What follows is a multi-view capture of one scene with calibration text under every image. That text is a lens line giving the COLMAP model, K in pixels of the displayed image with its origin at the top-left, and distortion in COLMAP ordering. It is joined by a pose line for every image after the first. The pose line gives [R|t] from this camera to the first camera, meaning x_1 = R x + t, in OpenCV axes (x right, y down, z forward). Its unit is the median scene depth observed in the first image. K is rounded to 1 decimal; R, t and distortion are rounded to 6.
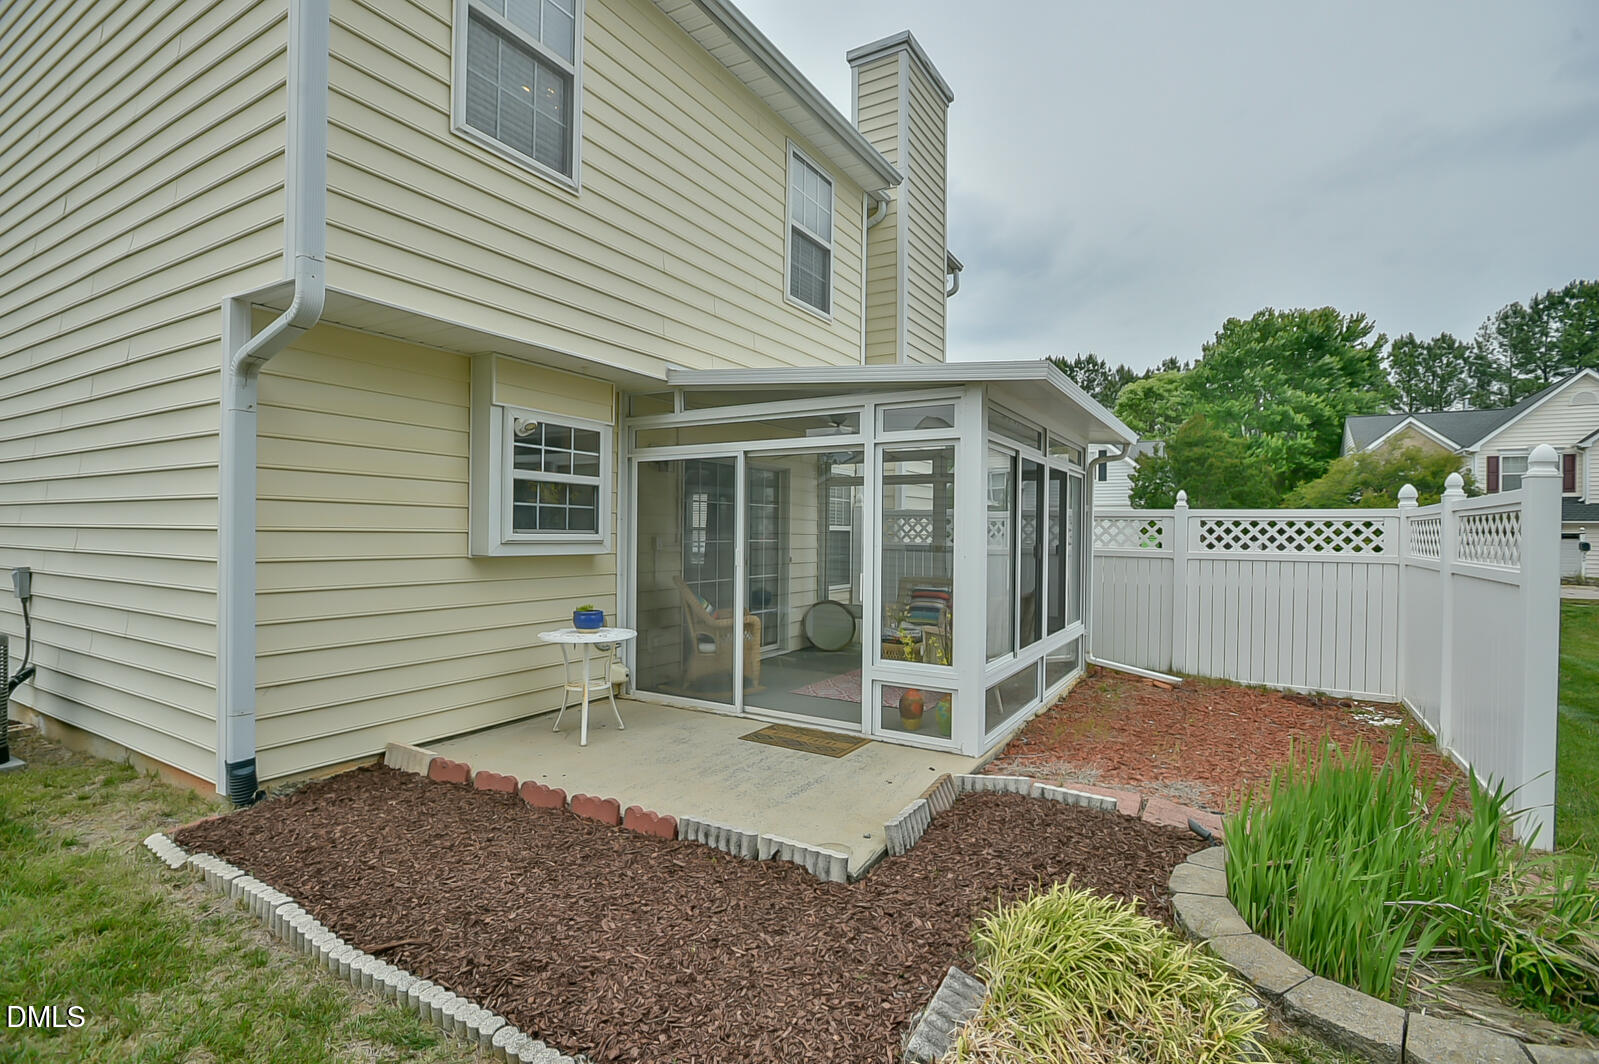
lens RADIAL K [[759.0, 0, 793.3], [0, 759.0, 528.8], [0, 0, 1]] dist [0.000591, 0.000700]
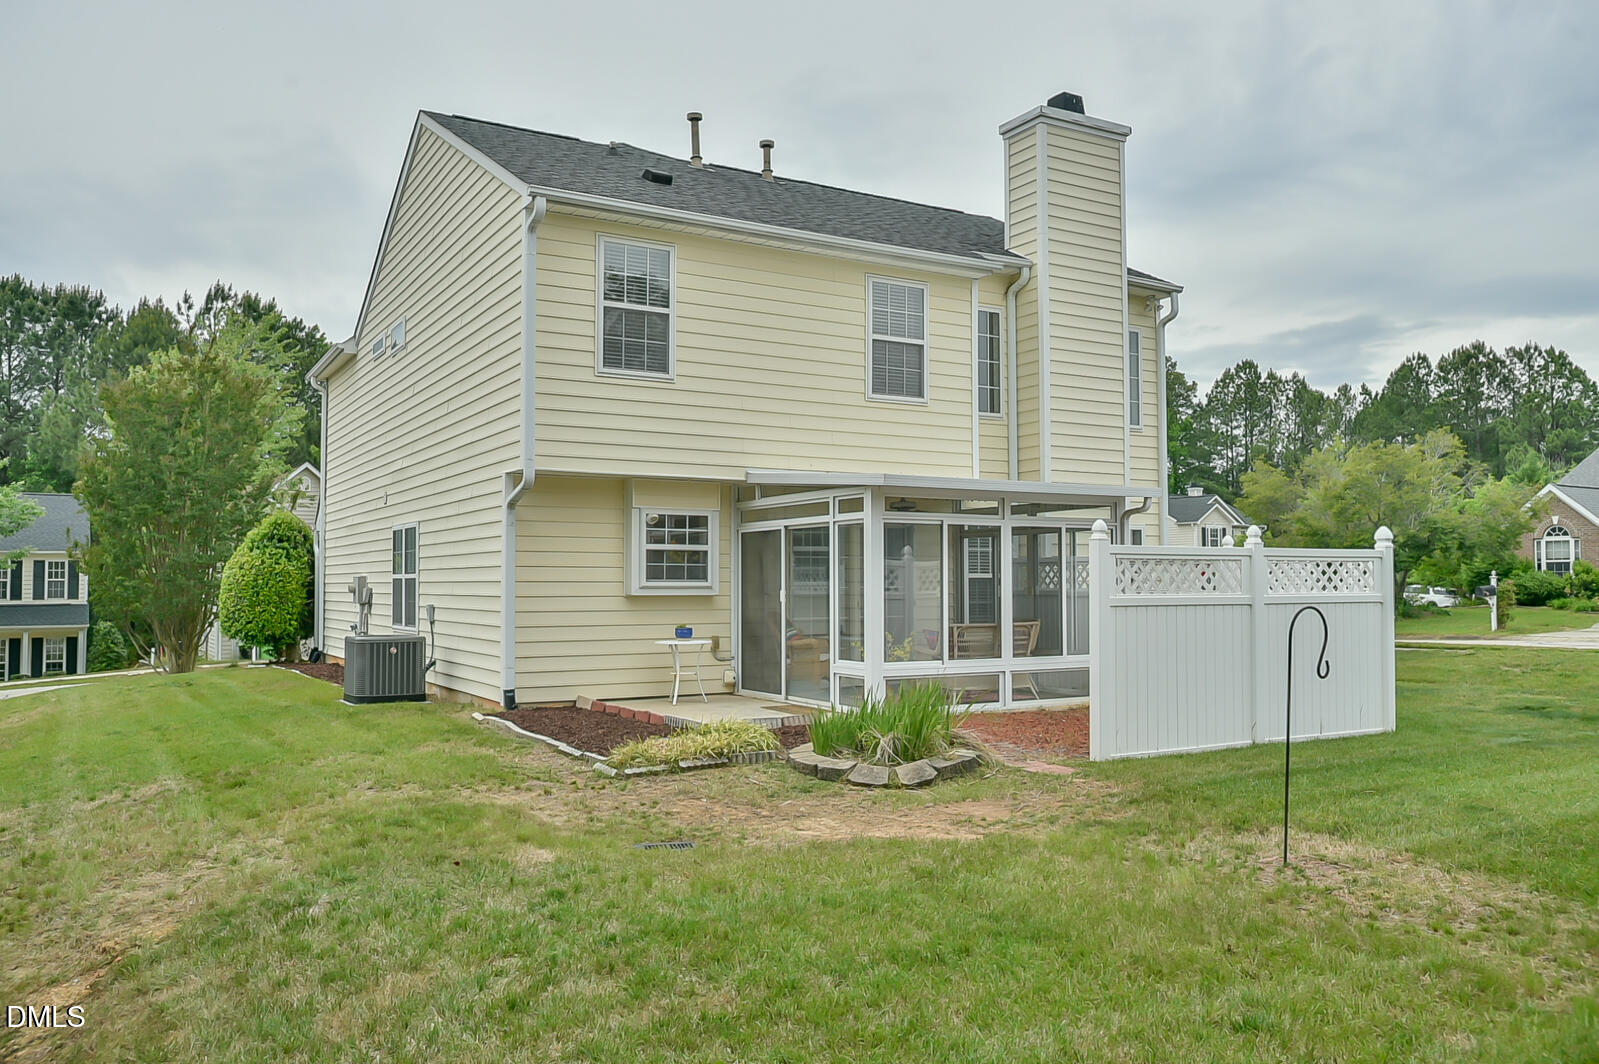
lens RADIAL K [[1210.3, 0, 800.2], [0, 1210.3, 539.7], [0, 0, 1]] dist [0.033534, 0.000425]
pose [[0.883058, -0.028874, -0.468374, 1.094949], [0.013417, 0.999251, -0.036307, 0.013457], [0.469071, 0.025777, 0.882784, -1.116351]]
